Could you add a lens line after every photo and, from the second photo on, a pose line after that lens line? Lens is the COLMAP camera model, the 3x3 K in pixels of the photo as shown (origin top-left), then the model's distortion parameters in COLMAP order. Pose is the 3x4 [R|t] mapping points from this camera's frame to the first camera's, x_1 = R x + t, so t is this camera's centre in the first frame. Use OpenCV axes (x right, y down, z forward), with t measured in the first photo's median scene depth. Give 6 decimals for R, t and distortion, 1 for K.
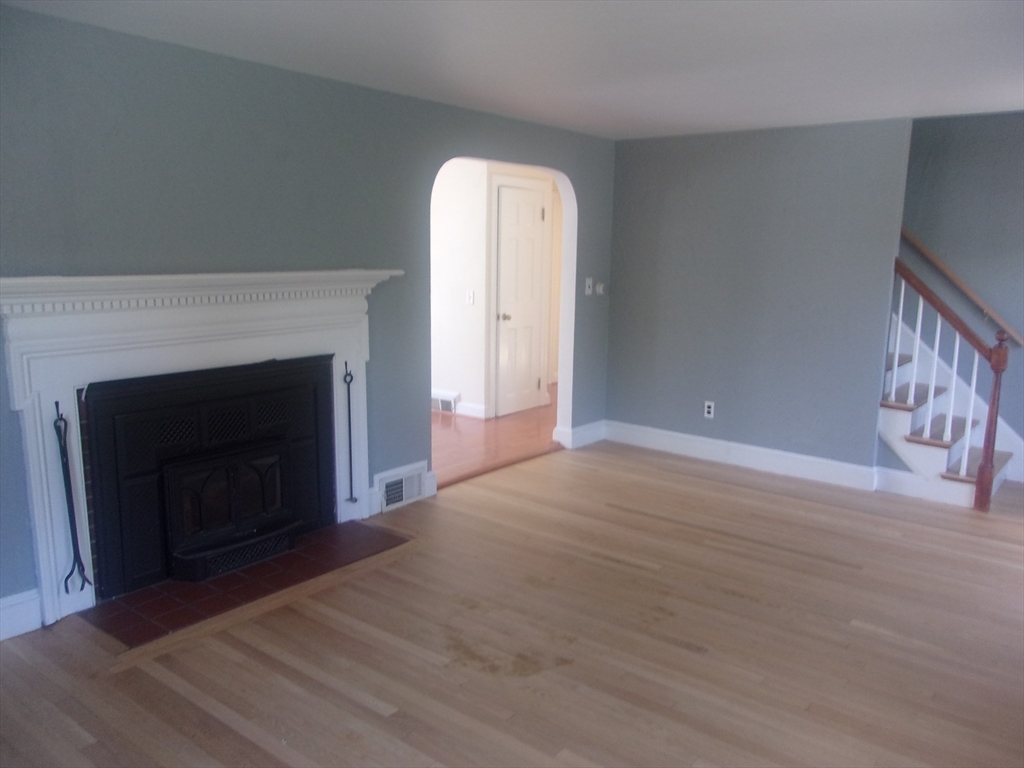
lens RADIAL K [[810.1, 0, 513.7], [0, 810.1, 386.2], [0, 0, 1]] dist [0.006025, 0.008329]
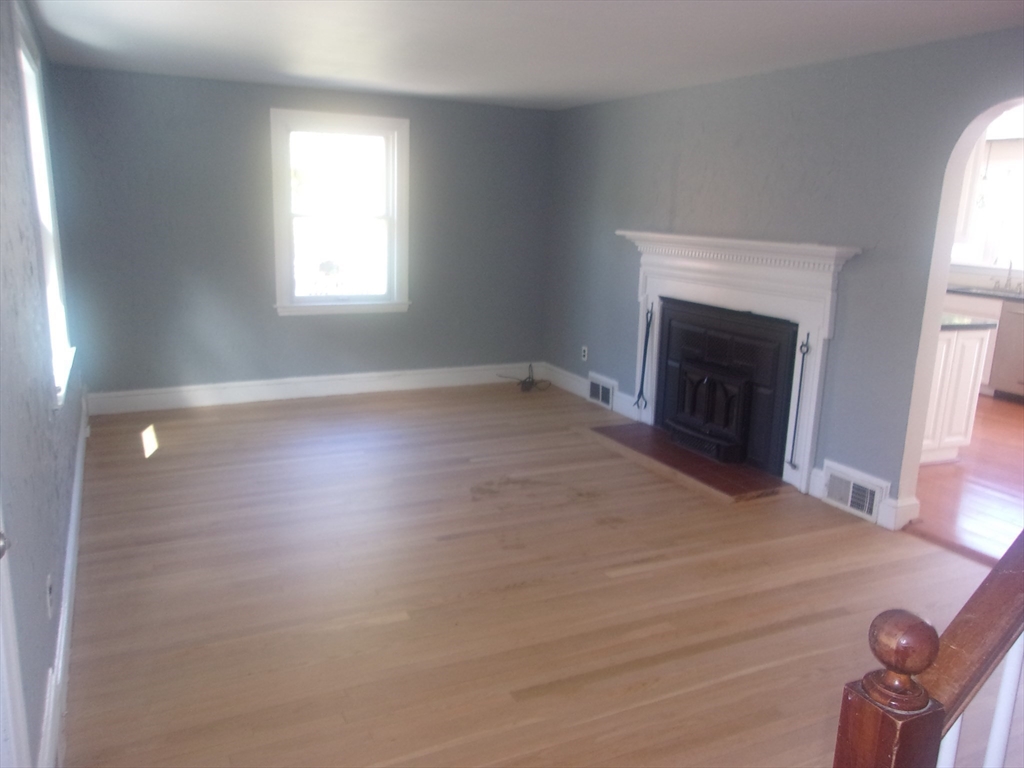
lens RADIAL K [[810.1, 0, 512.6], [0, 810.1, 385.6], [0, 0, 1]] dist [0.006025, 0.008329]
pose [[-0.426831, 0.176120, -0.887016, 0.919324], [-0.188062, 0.942123, 0.277556, -0.189995], [0.884561, 0.285283, -0.369006, 1.102393]]
